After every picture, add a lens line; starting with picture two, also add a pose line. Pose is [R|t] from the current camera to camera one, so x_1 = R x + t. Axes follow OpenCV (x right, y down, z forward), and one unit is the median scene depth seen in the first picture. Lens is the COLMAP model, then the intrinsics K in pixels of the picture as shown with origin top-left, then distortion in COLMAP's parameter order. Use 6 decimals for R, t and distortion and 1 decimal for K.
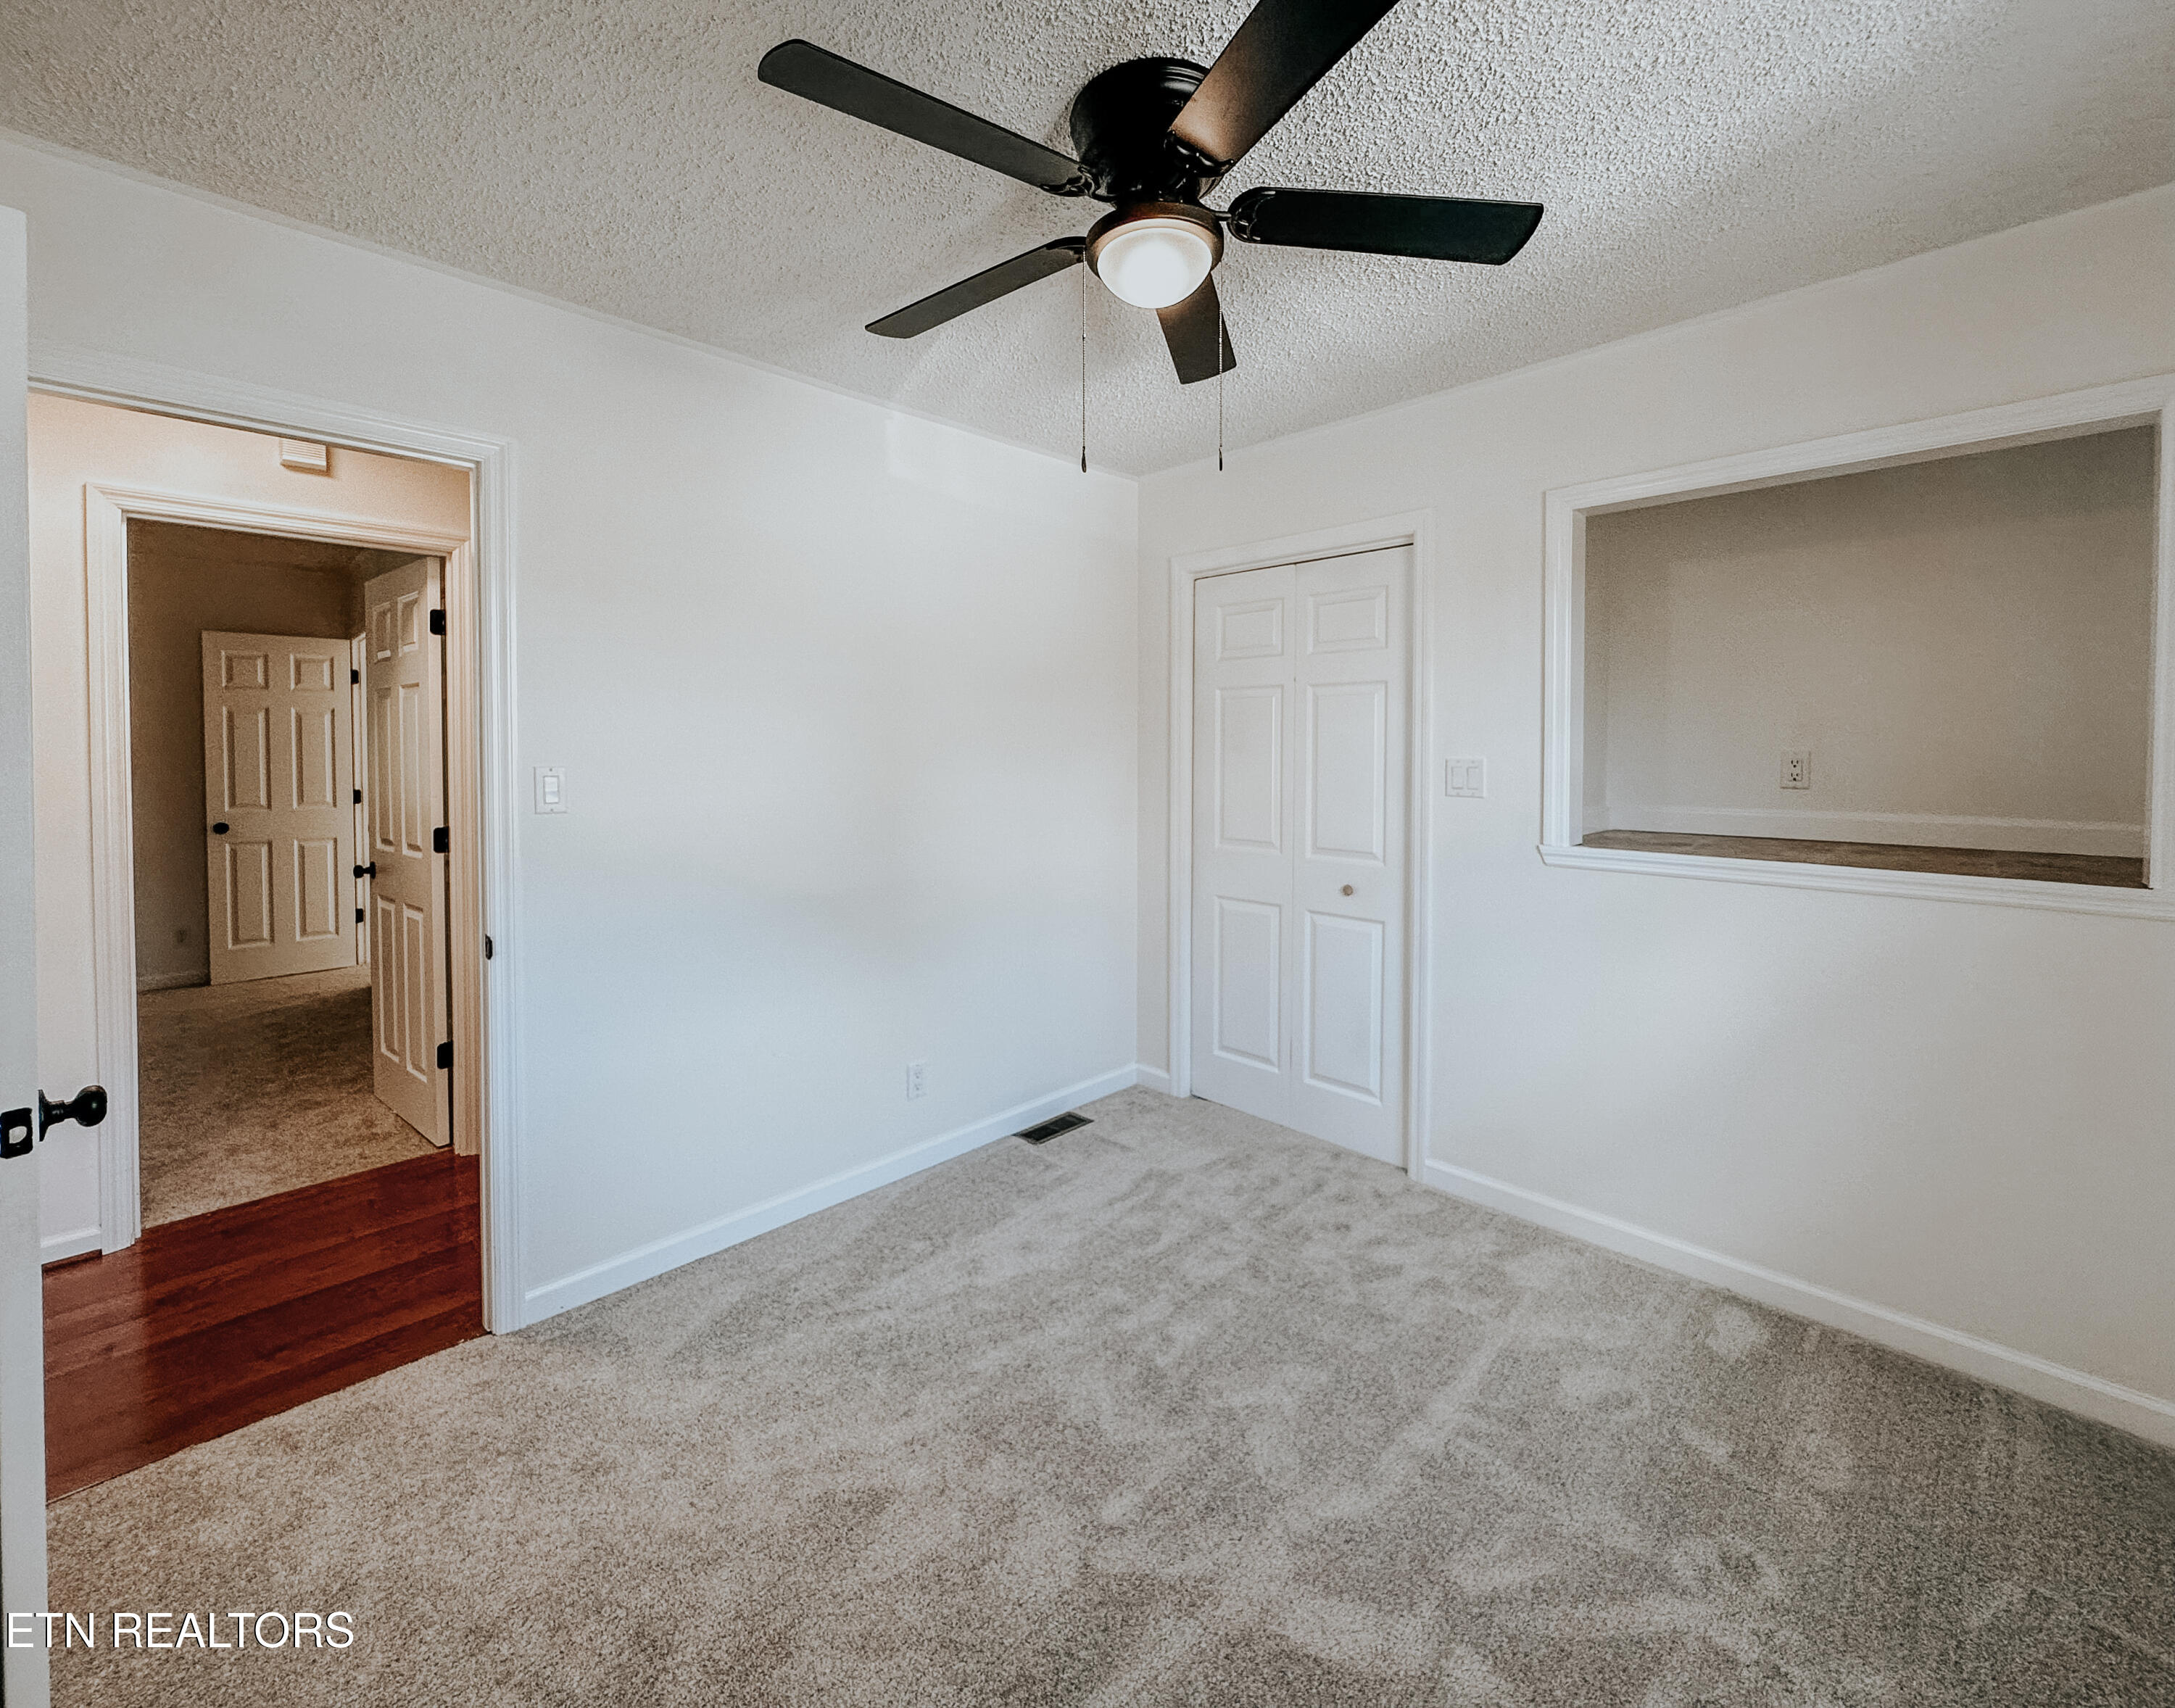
lens RADIAL K [[906.0, 0, 1089.7], [0, 906.0, 770.5], [0, 0, 1]] dist [0.000657, 0.000067]
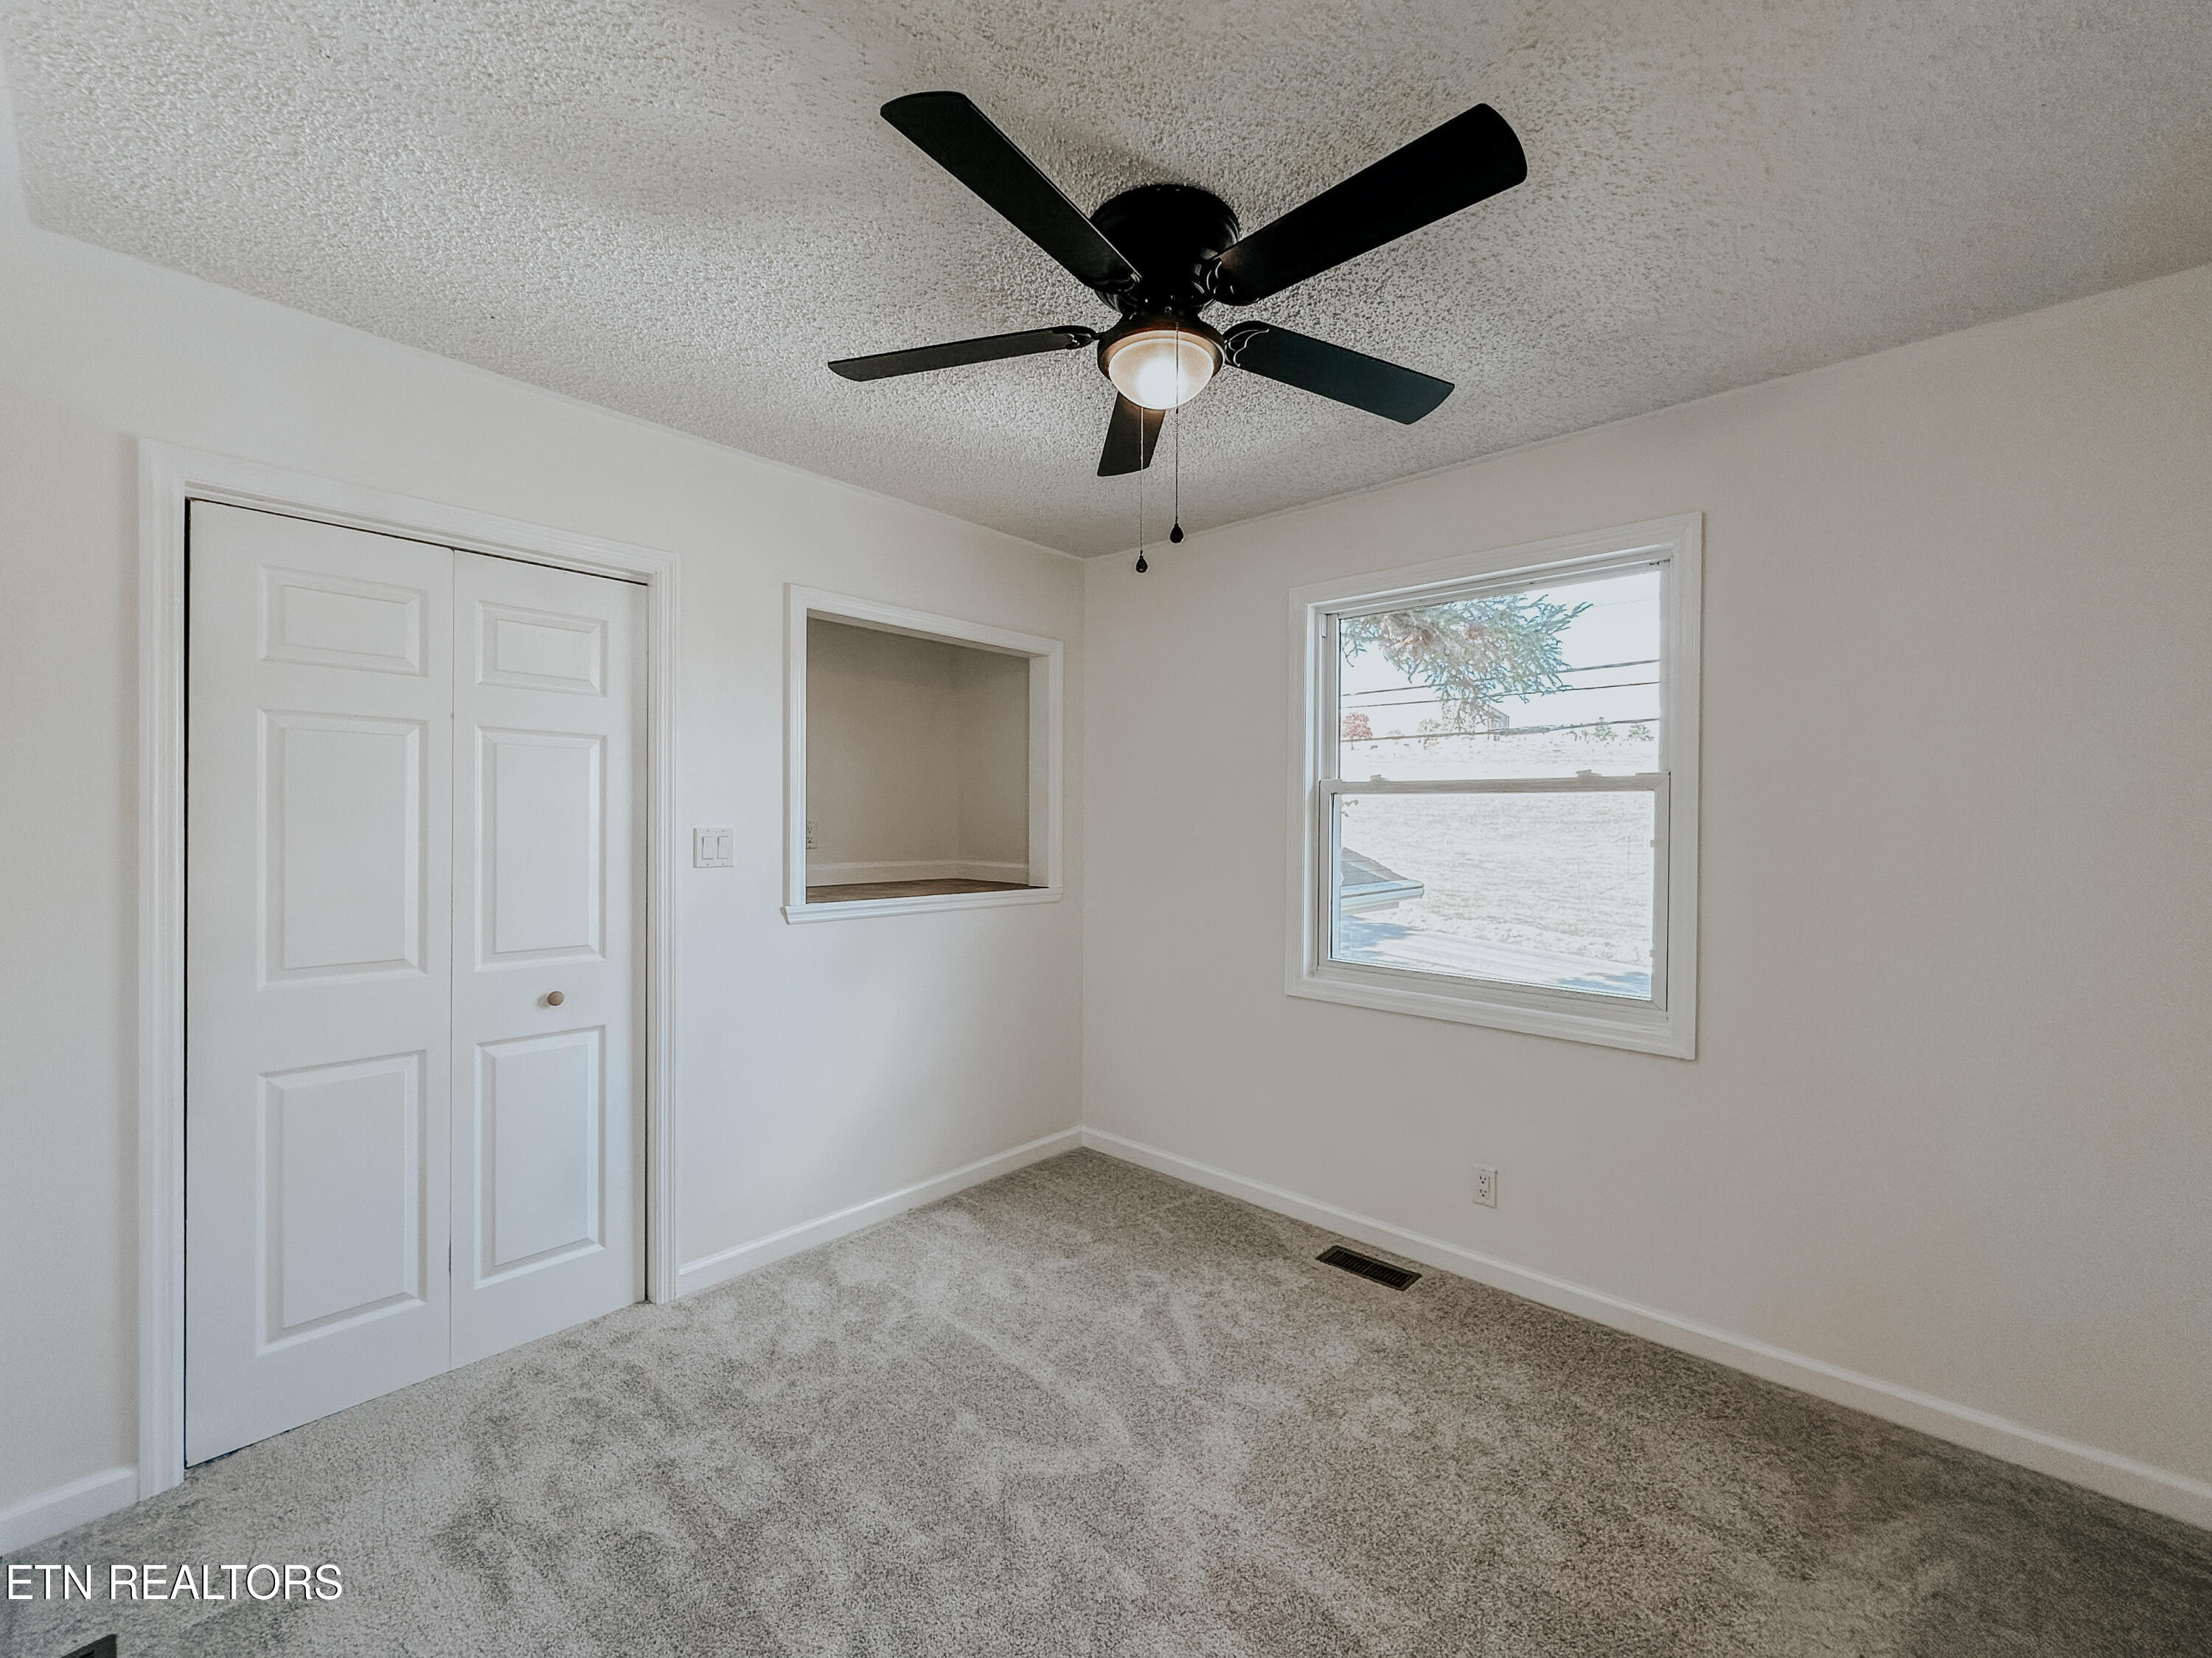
lens RADIAL K [[890.1, 0, 1106.0], [0, 890.1, 829.0], [0, 0, 1]] dist [-0.002465, 0.000003]
pose [[-0.037427, -0.009972, 0.999250, -0.596662], [0.019530, 0.999752, 0.010708, -0.015232], [-0.999109, 0.019916, -0.037223, 0.670656]]
